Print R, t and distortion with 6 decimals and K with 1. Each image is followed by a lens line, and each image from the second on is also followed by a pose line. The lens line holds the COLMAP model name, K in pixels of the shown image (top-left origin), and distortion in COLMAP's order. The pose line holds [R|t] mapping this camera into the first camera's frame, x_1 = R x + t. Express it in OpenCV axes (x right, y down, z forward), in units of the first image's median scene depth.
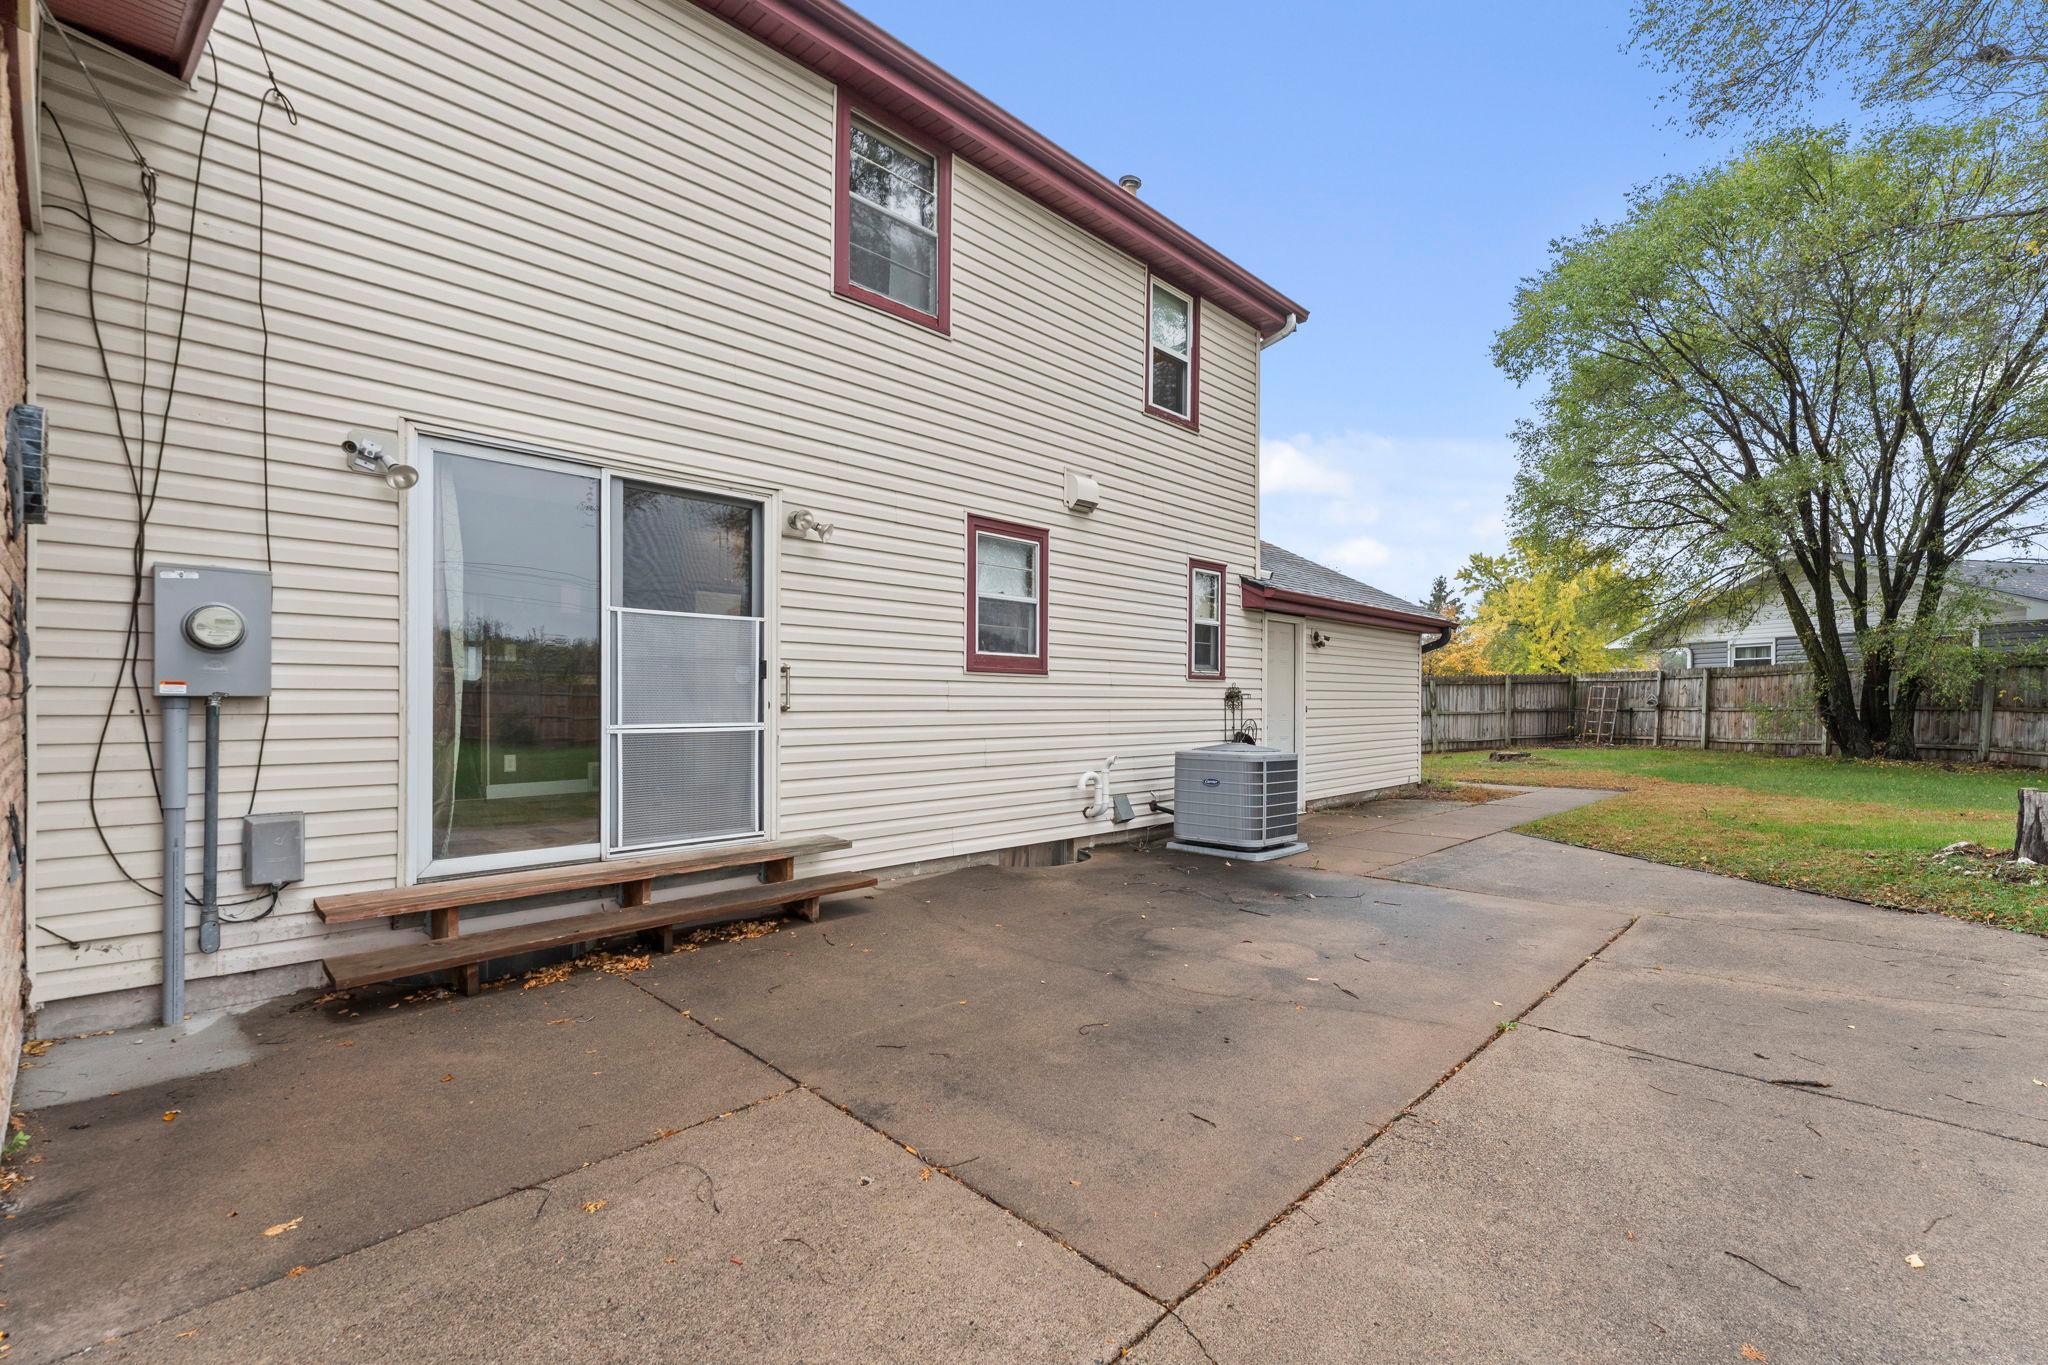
lens RADIAL K [[900.9, 0, 1026.5], [0, 900.9, 702.7], [0, 0, 1]] dist [-0.000705, -0.000040]
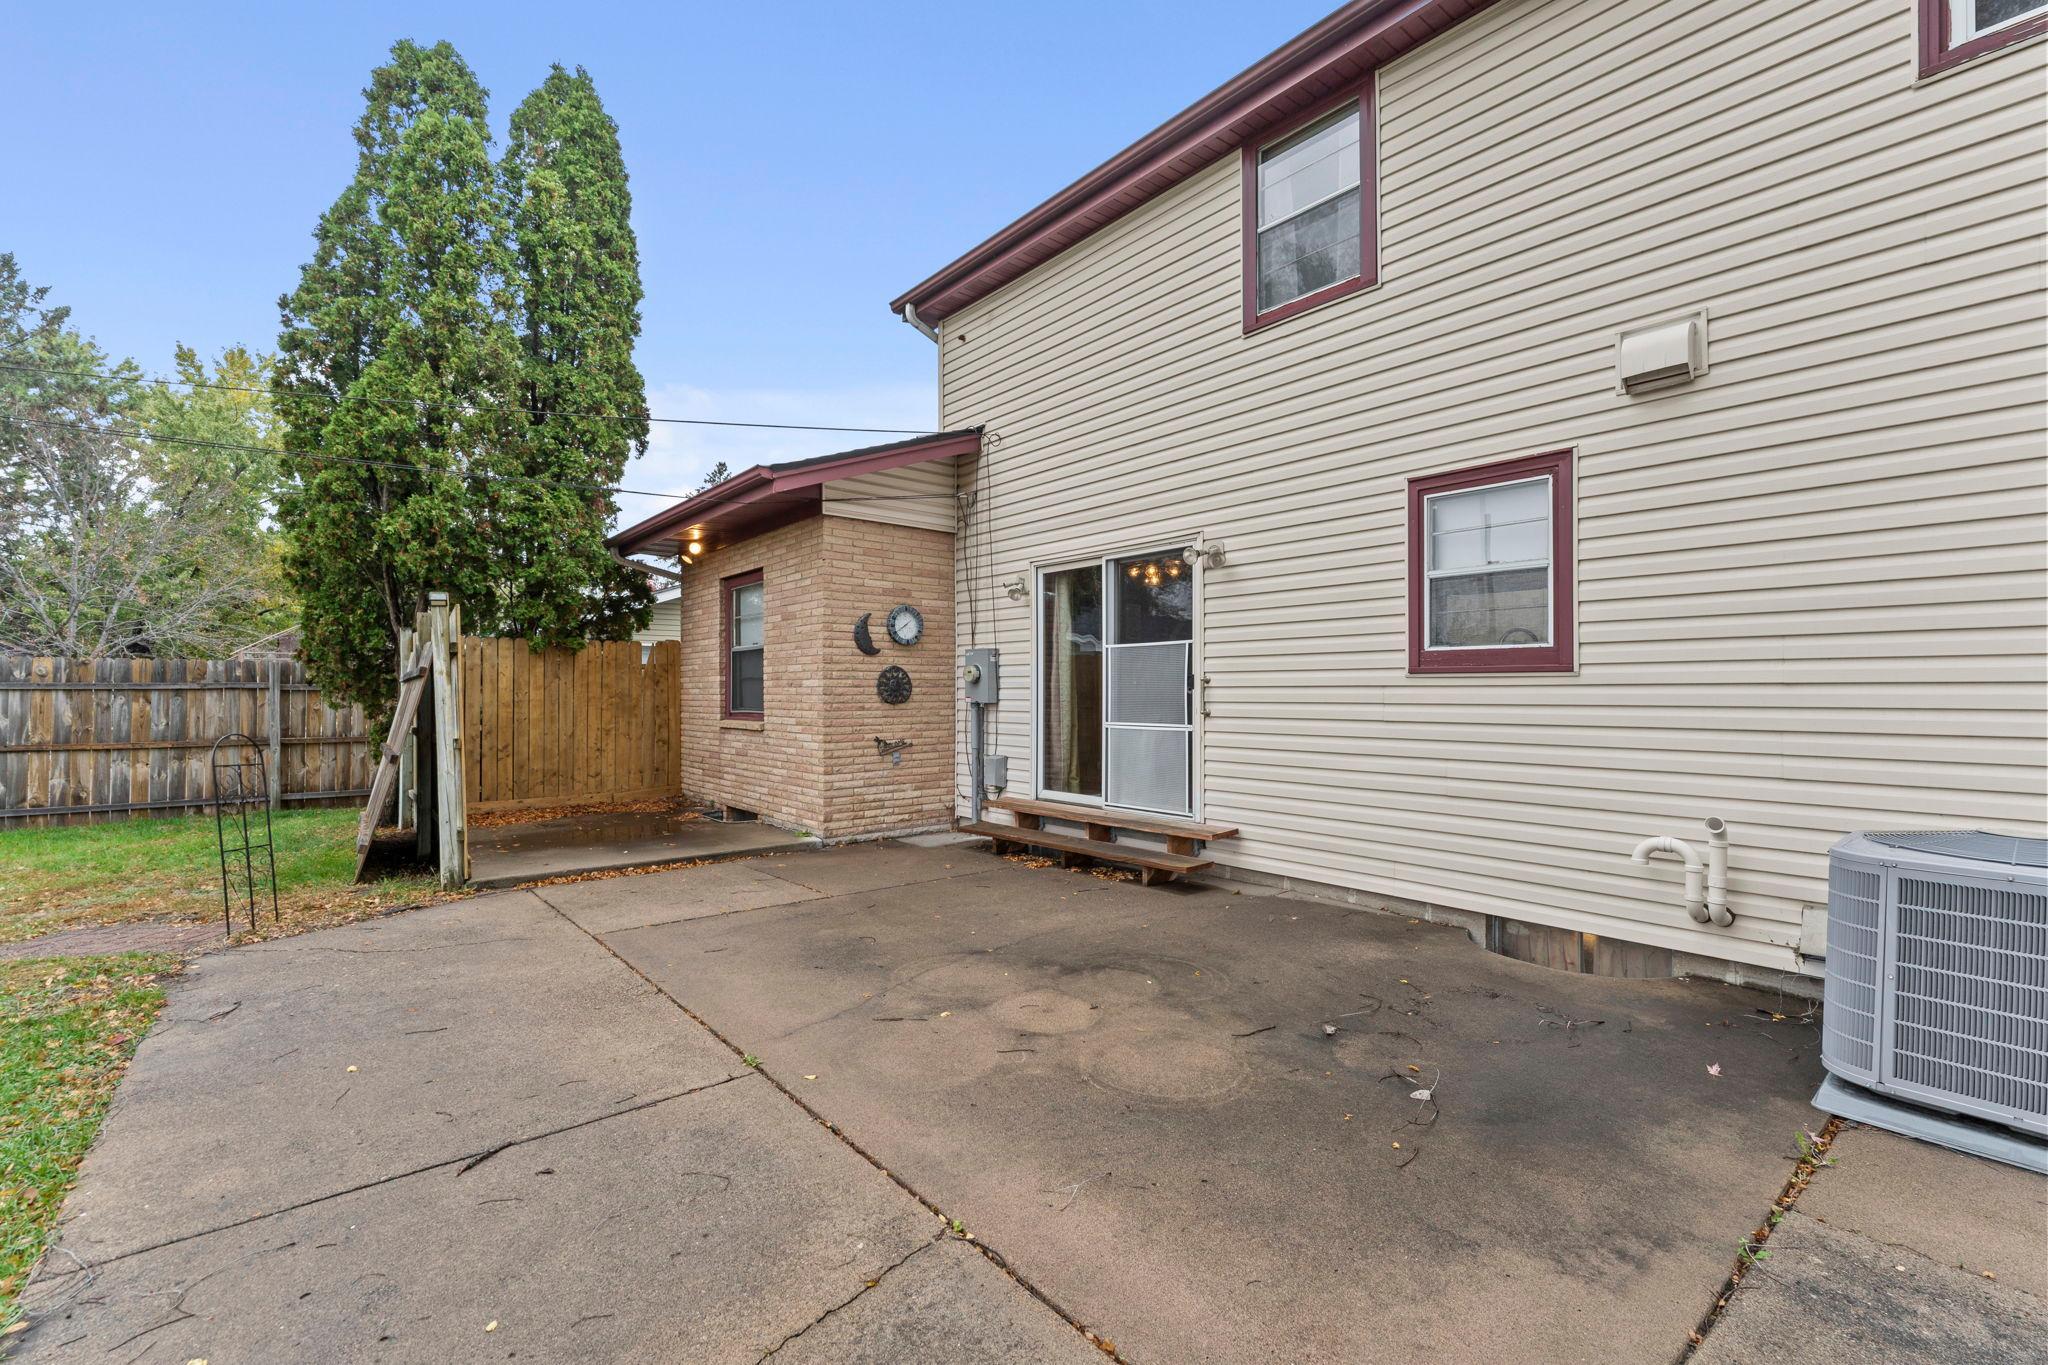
lens RADIAL K [[870.8, 0, 1016.8], [0, 870.8, 689.9], [0, 0, 1]] dist [-0.001264, 0.000248]
pose [[-0.105790, -0.008946, -0.994348, 0.780975], [-0.004401, 0.999954, -0.008529, -0.012238], [0.994379, 0.003474, -0.105824, 0.758345]]
